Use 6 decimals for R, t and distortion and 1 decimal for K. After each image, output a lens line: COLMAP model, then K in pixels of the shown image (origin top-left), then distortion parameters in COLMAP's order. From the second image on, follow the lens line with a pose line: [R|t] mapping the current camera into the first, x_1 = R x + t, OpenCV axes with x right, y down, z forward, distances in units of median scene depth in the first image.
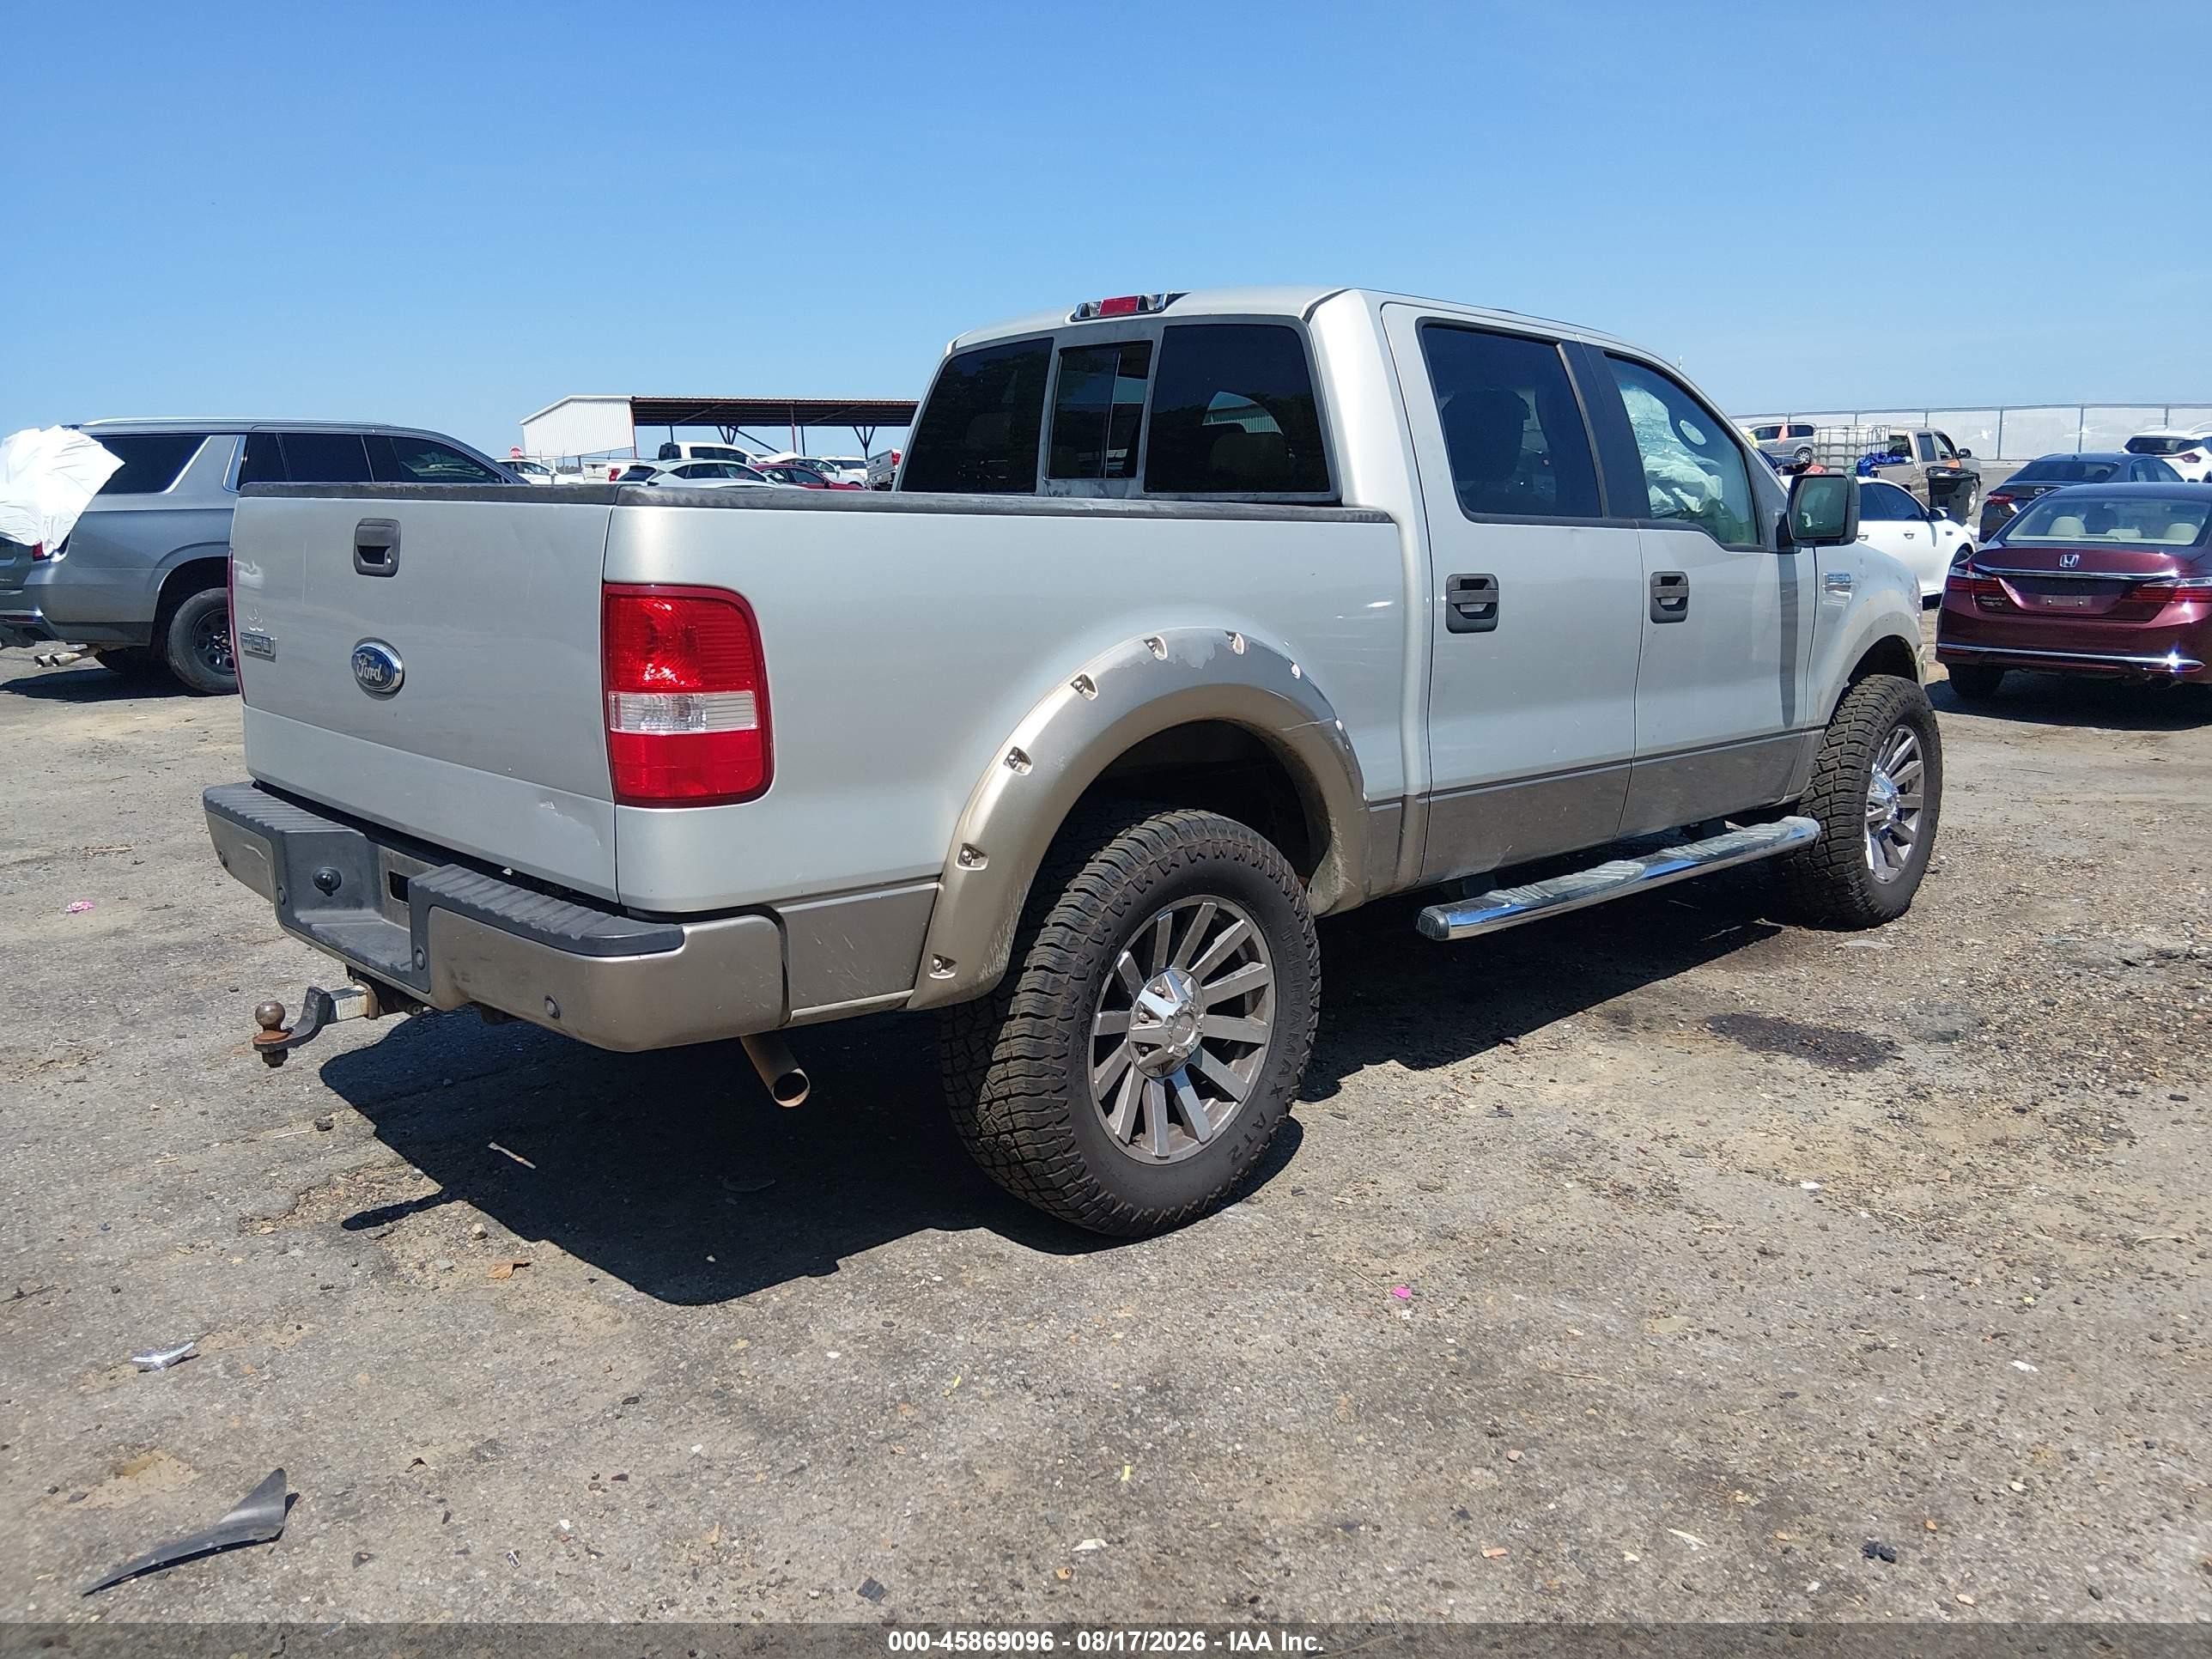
lens RADIAL K [[1686.3, 0, 1104.1], [0, 1686.3, 828.5], [0, 0, 1]] dist [0.064419, -0.110425]
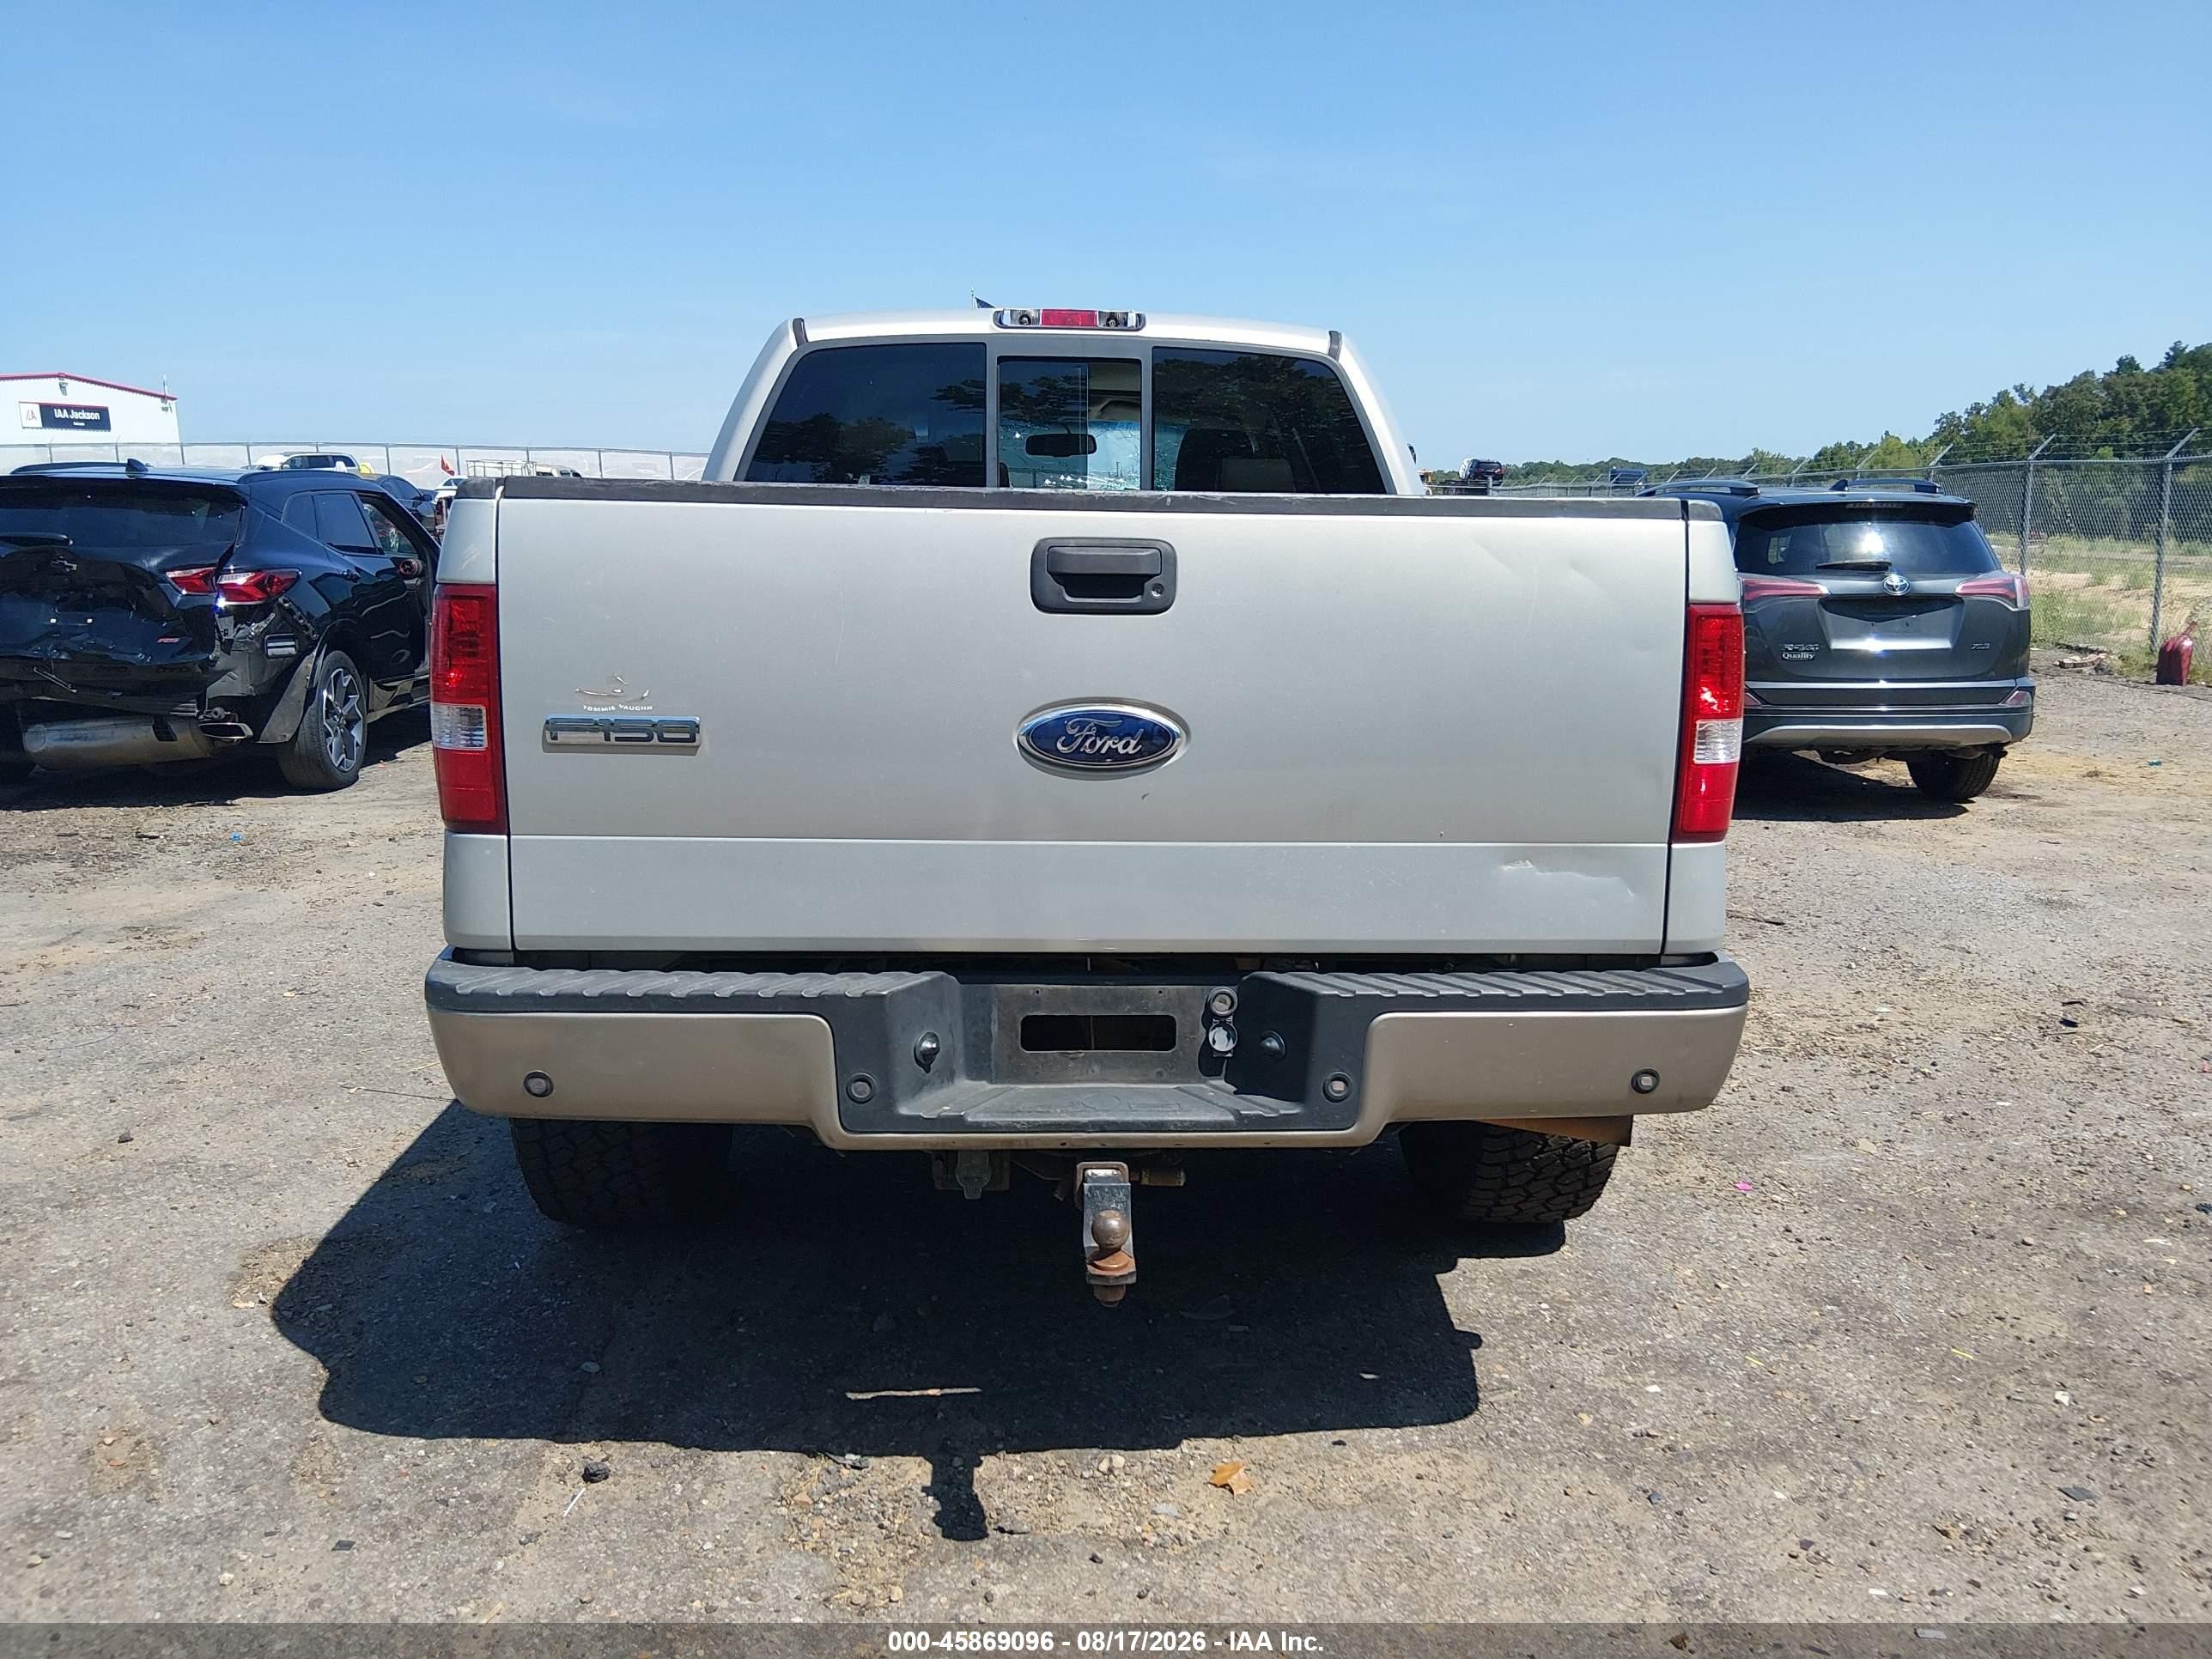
lens RADIAL K [[1686.3, 0, 1100.0], [0, 1686.3, 832.1], [0, 0, 1]] dist [0.064419, -0.110425]
pose [[0.653882, -0.118043, 0.747332, -0.851870], [0.131676, 0.990435, 0.041231, -0.072154], [-0.745050, 0.071446, 0.663171, 0.450311]]
